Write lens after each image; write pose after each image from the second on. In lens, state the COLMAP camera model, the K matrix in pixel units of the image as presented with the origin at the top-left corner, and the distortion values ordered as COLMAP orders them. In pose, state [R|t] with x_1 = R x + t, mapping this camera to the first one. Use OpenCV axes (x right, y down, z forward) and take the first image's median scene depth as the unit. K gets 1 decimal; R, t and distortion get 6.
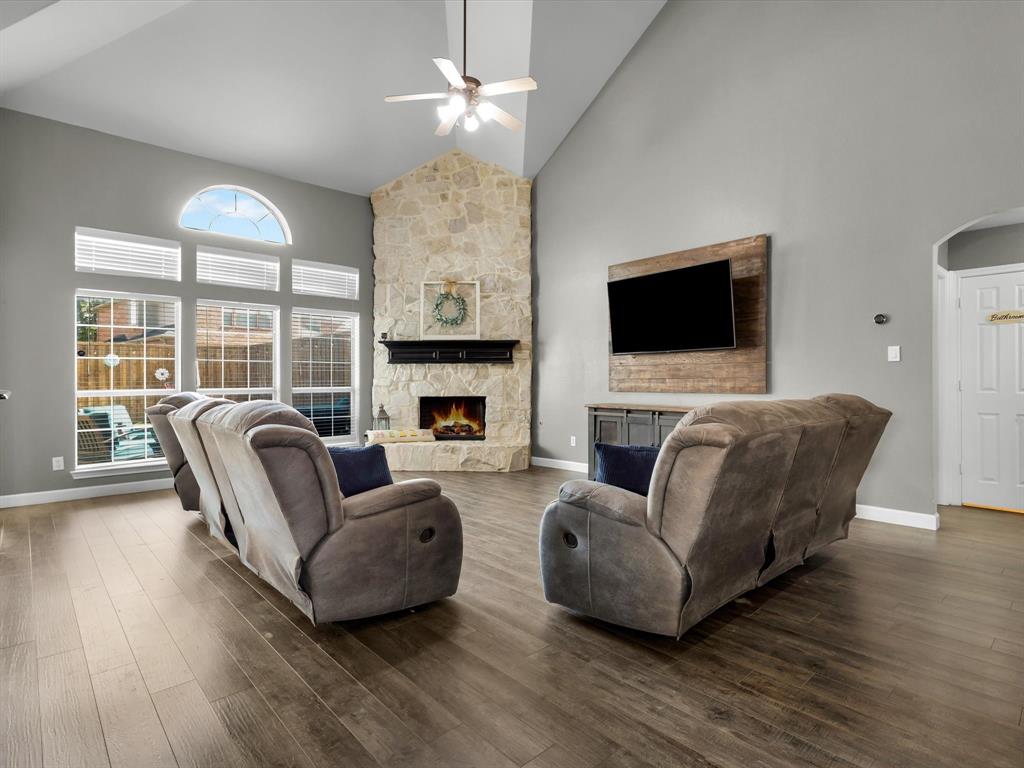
lens RADIAL K [[525.7, 0, 522.3], [0, 525.7, 378.2], [0, 0, 1]] dist [0.000935, 0.002051]
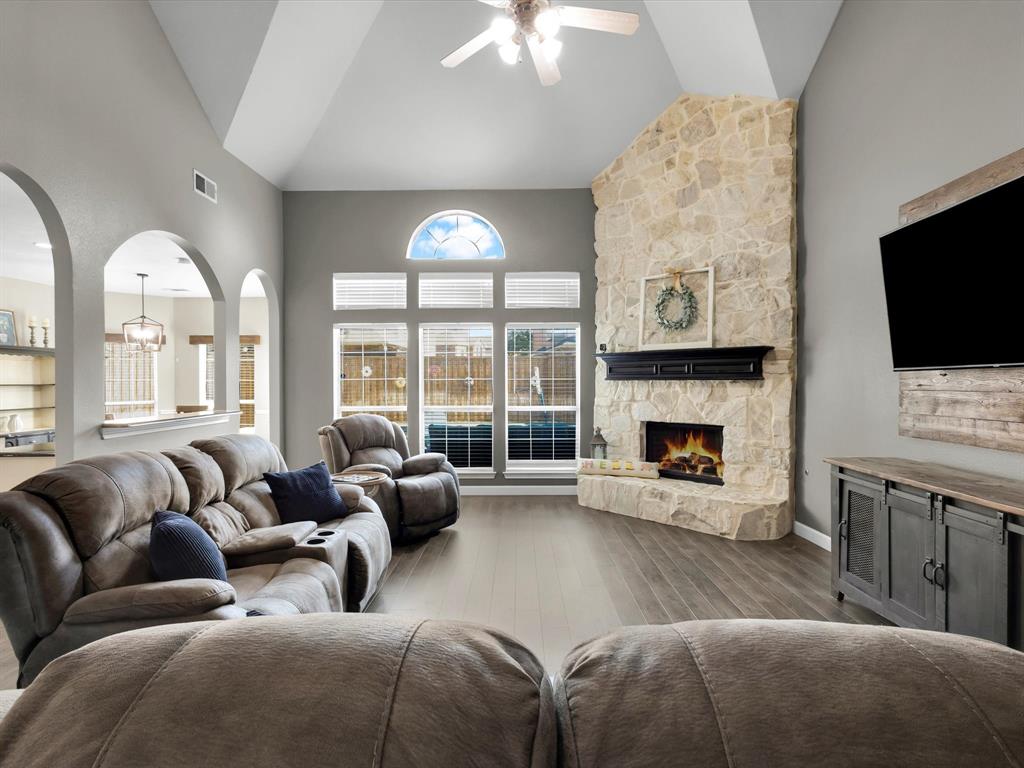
lens RADIAL K [[525.7, 0, 511.1], [0, 525.7, 386.0], [0, 0, 1]] dist [0.000935, 0.002051]
pose [[0.727920, 0.008235, -0.685613, 0.212552], [0.000202, 0.999925, 0.012225, -0.028678], [0.685662, -0.009037, 0.727864, 0.280137]]
